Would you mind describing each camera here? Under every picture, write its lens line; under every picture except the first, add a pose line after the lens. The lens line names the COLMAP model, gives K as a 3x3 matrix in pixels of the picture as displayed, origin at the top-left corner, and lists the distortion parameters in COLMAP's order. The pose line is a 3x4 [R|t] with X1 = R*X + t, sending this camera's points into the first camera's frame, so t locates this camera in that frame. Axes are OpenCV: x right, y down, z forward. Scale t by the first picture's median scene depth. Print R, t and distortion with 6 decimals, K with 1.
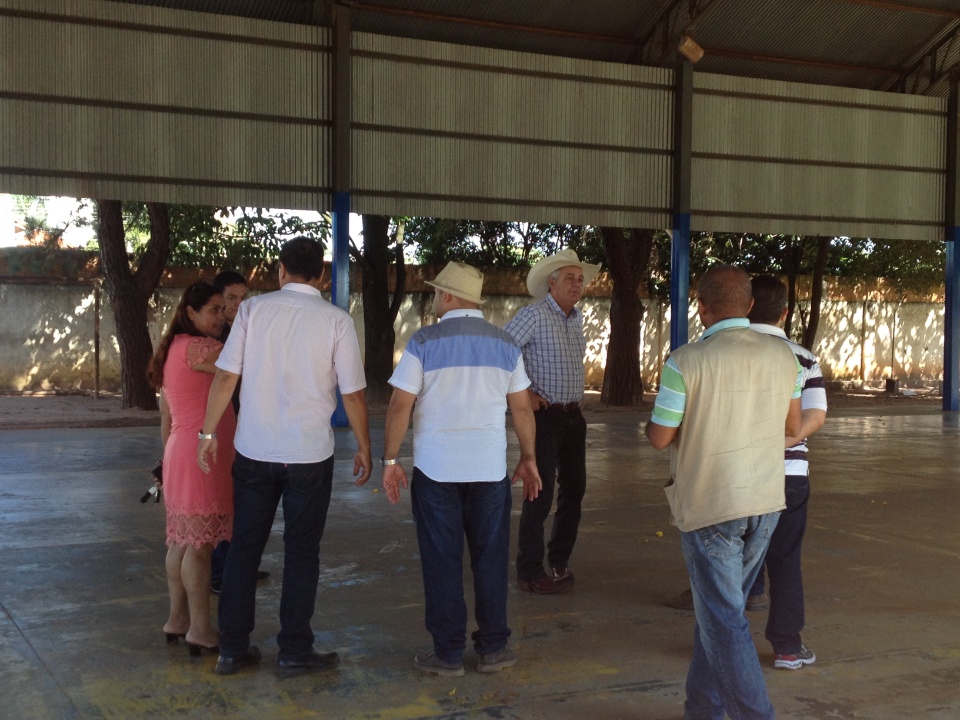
lens RADIAL K [[1366.3, 0, 480.0], [0, 1366.3, 360.0], [0, 0, 1]] dist [0.153155, -0.079512]
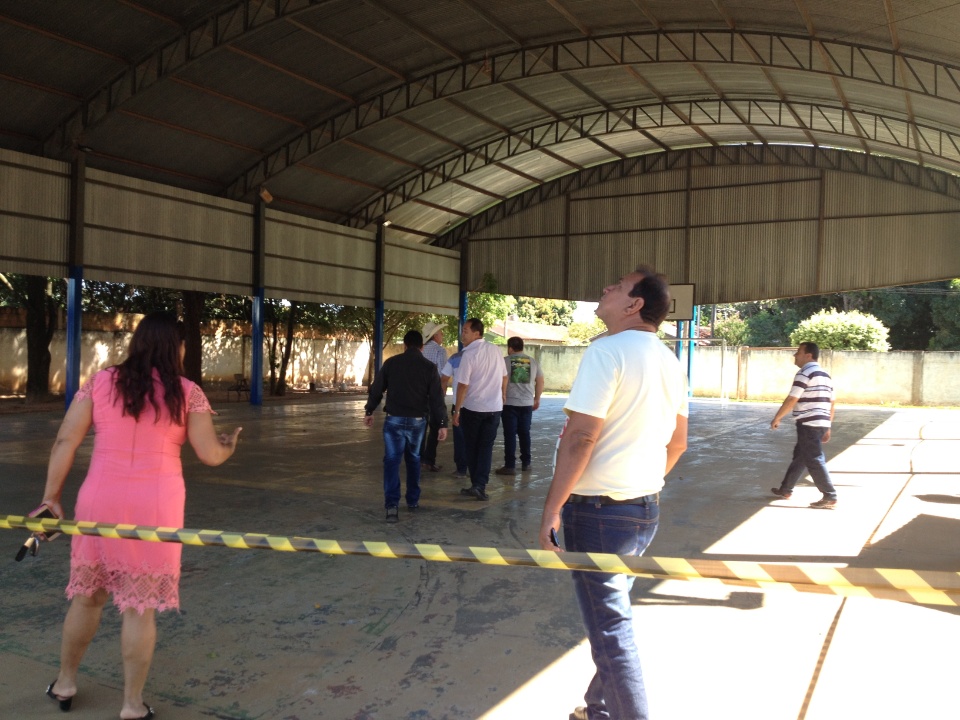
lens RADIAL K [[1036.1, 0, 480.0], [0, 1036.1, 360.0], [0, 0, 1]] dist [0.255557, -0.664966]
pose [[0.804075, 0.001744, 0.594525, -0.389715], [0.007399, 0.999889, -0.012940, 0.004466], [-0.594482, 0.014803, 0.803973, -0.220549]]
